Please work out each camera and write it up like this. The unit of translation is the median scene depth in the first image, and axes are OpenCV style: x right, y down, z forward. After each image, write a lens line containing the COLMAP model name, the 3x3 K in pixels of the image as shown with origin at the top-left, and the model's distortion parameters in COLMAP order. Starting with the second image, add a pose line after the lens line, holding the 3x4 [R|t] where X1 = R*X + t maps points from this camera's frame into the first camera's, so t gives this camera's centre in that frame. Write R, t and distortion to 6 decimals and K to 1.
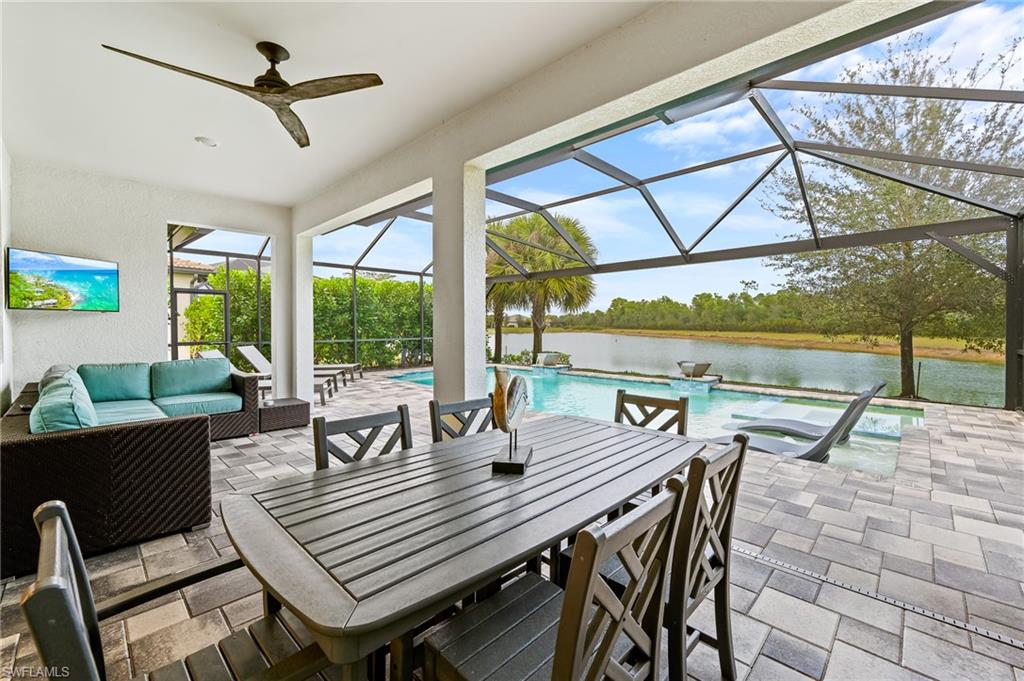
lens RADIAL K [[414.0, 0, 510.1], [0, 414.0, 325.2], [0, 0, 1]] dist [-0.000386, -0.000045]
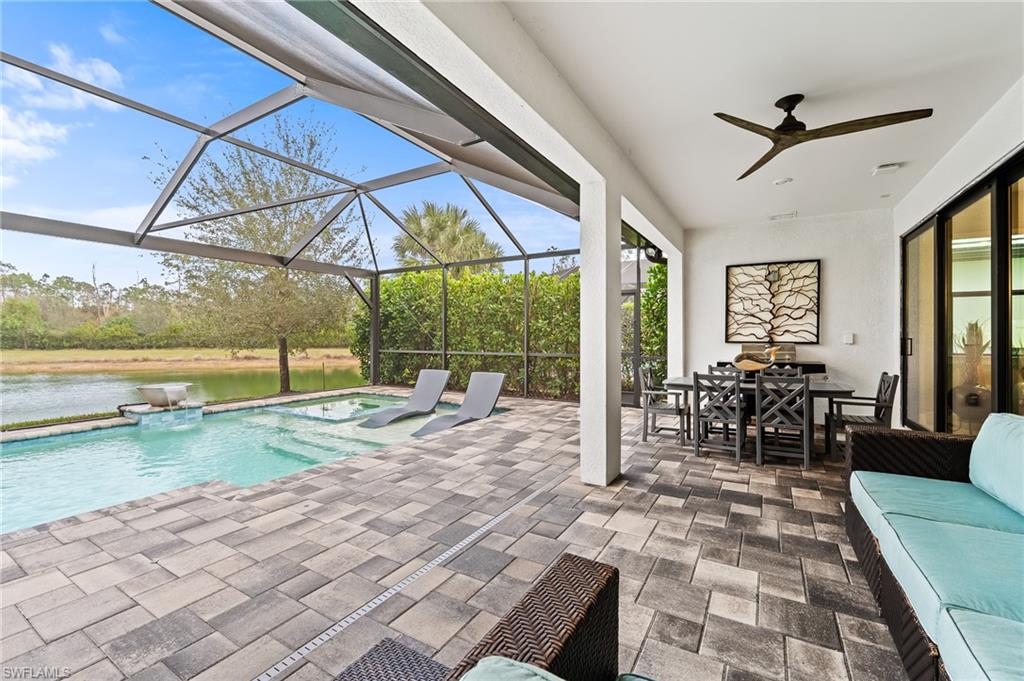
lens RADIAL K [[434.1, 0, 514.9], [0, 434.1, 332.7], [0, 0, 1]] dist [-0.001550, 0.000190]
pose [[-0.238412, 0.008586, 0.971126, -0.766540], [-0.003882, 0.999945, -0.009793, 0.005481], [-0.971156, -0.006105, -0.238366, 1.000045]]
